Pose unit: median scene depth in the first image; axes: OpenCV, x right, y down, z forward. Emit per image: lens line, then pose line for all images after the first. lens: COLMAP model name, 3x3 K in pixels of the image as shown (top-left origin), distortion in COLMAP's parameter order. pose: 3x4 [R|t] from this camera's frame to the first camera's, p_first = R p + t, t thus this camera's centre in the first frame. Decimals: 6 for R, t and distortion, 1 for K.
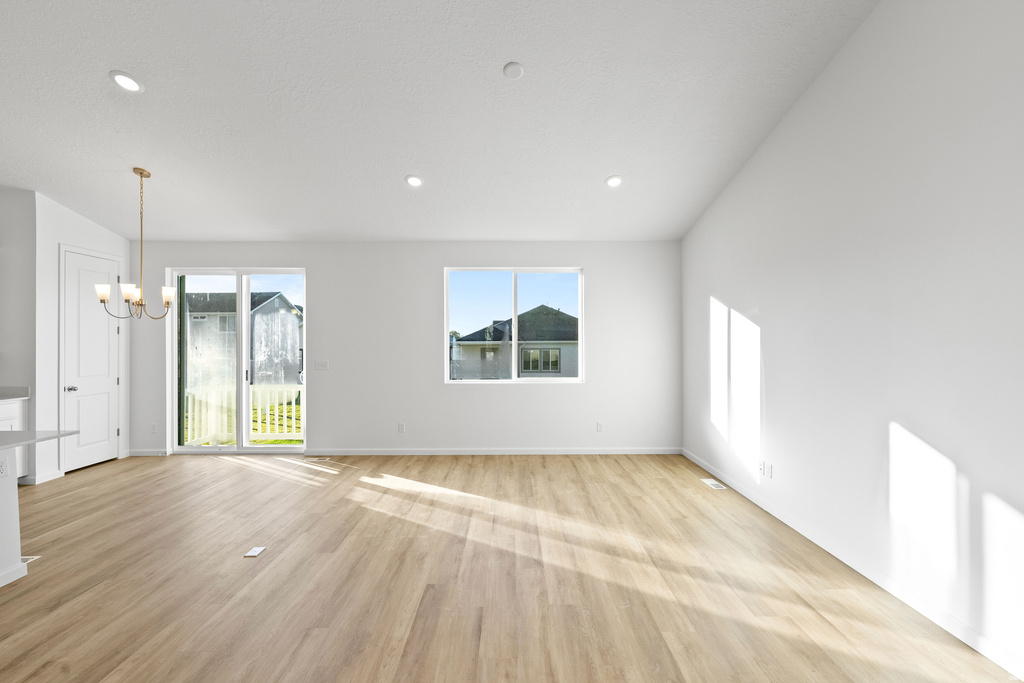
lens RADIAL K [[413.0, 0, 513.0], [0, 413.0, 339.8], [0, 0, 1]] dist [-0.003517, -0.000075]
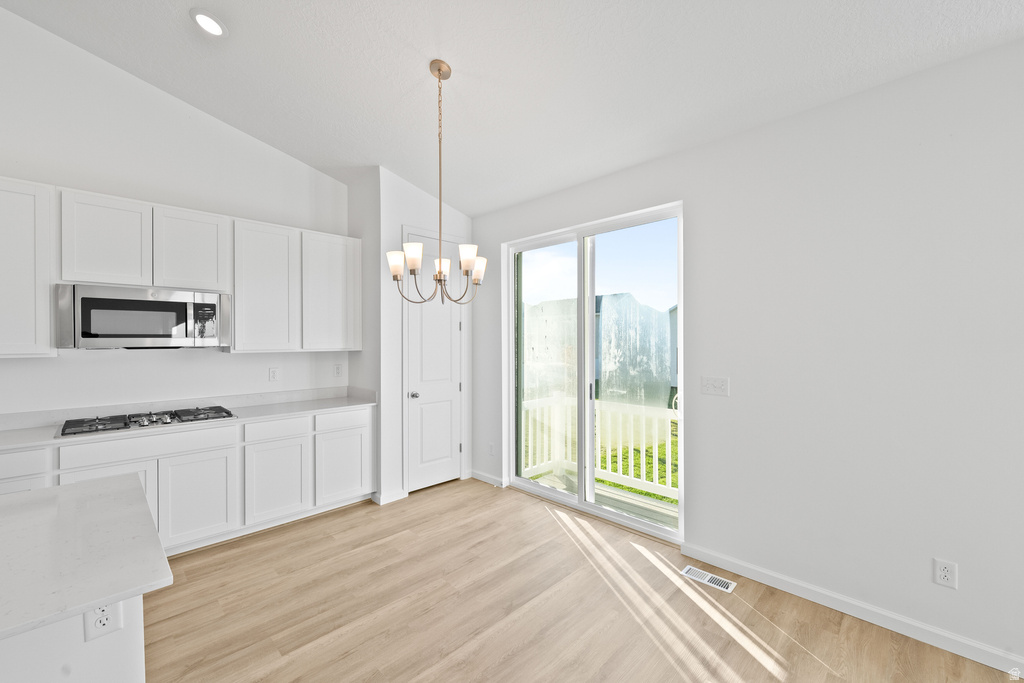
lens RADIAL K [[413.0, 0, 512.8], [0, 413.0, 338.9], [0, 0, 1]] dist [-0.003517, -0.000075]
pose [[0.705338, -0.001824, -0.708868, -0.350443], [0.002259, 0.999997, -0.000325, 0.003836], [0.708867, -0.001372, 0.705341, 0.586676]]
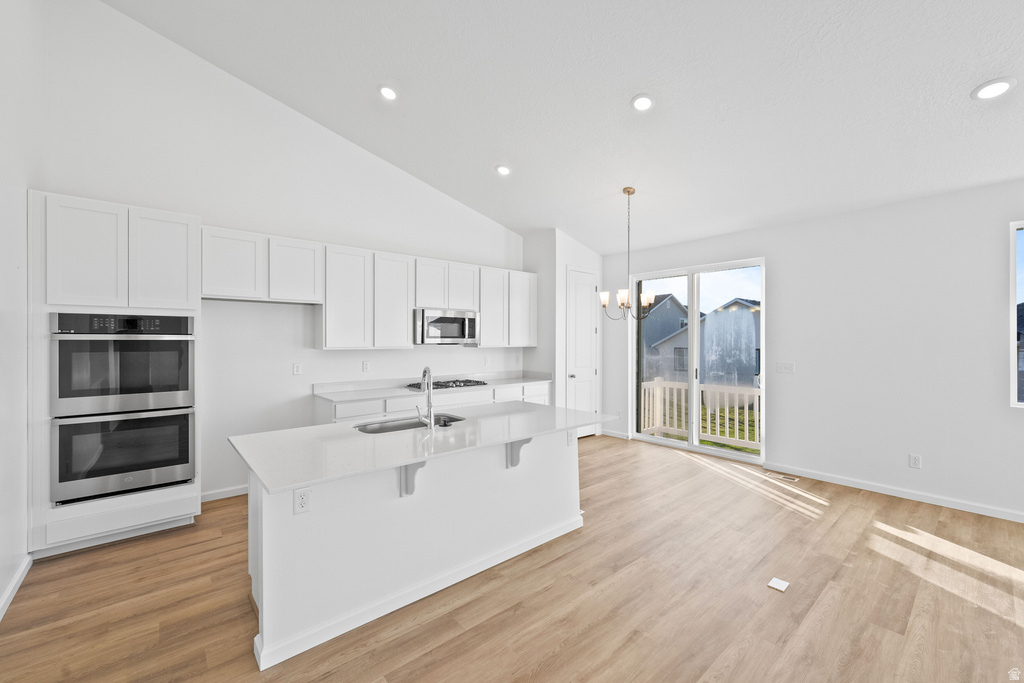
lens RADIAL K [[413.0, 0, 512.2], [0, 413.0, 339.0], [0, 0, 1]] dist [-0.003517, -0.000075]
pose [[0.649849, 0.000914, -0.760063, -0.226816], [-0.001555, 0.999999, -0.000127, 0.002684], [0.760062, 0.001265, 0.649850, 0.013460]]
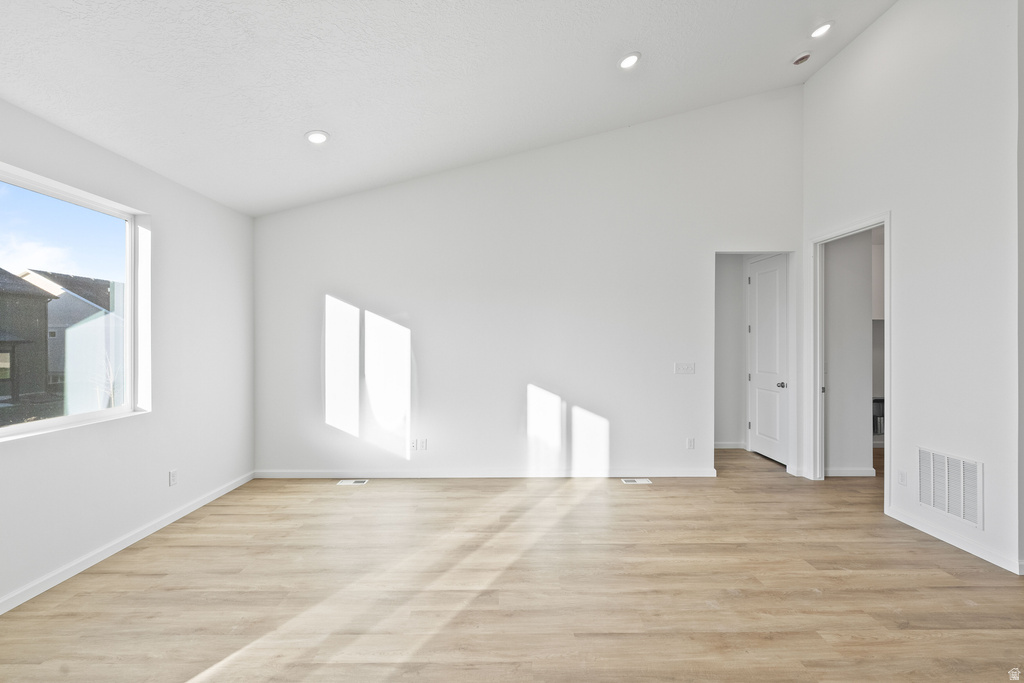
lens RADIAL K [[413.0, 0, 510.4], [0, 413.0, 342.4], [0, 0, 1]] dist [-0.003517, -0.000075]
pose [[-0.001948, -0.002622, 0.999995, -0.521577], [0.001147, 0.999996, 0.002624, 0.003999], [-0.999997, 0.001152, -0.001945, 0.610311]]
